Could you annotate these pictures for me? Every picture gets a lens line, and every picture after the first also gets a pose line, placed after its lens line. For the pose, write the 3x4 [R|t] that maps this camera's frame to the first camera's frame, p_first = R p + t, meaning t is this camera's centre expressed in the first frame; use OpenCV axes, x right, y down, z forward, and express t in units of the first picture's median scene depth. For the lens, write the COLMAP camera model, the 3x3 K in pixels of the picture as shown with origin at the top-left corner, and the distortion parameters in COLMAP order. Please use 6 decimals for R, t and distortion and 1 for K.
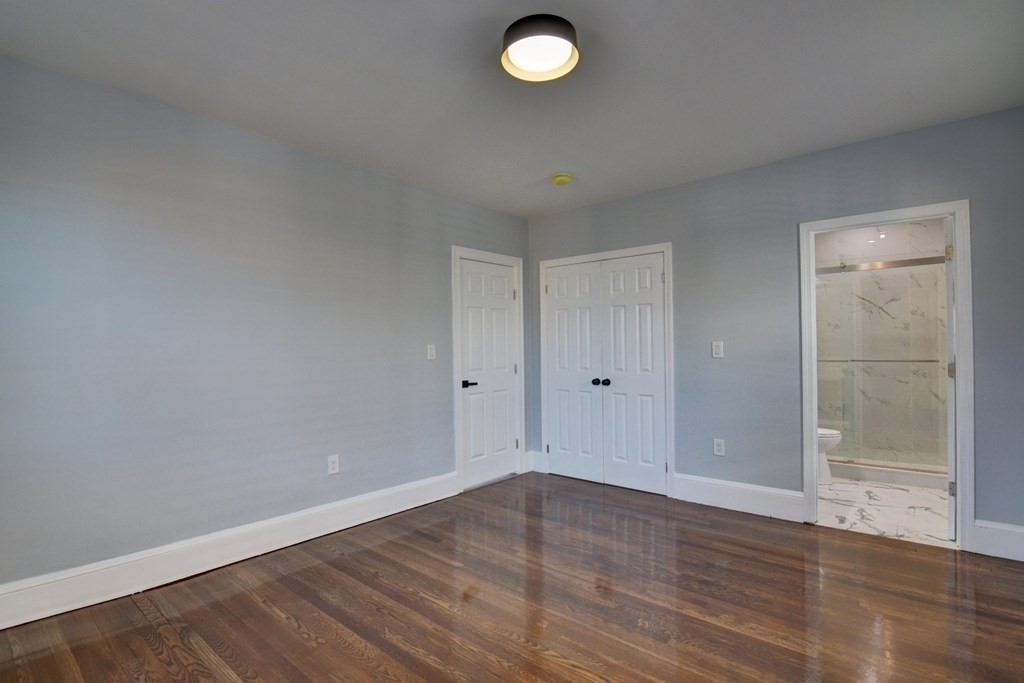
lens RADIAL K [[494.9, 0, 522.0], [0, 494.9, 347.1], [0, 0, 1]] dist [-0.009376, -0.006565]
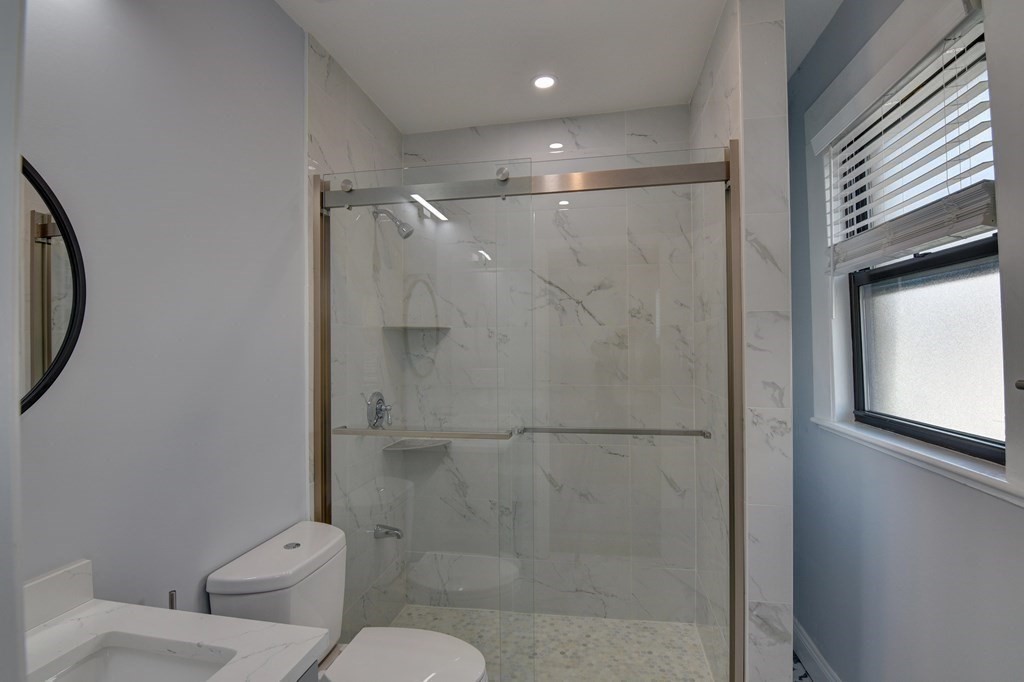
lens RADIAL K [[494.9, 0, 516.8], [0, 494.9, 343.0], [0, 0, 1]] dist [-0.009376, -0.006565]
pose [[0.863024, 0.003031, 0.505154, 0.423742], [-0.003240, 0.999995, -0.000465, -0.038645], [-0.505152, -0.001235, 0.863029, 0.602979]]
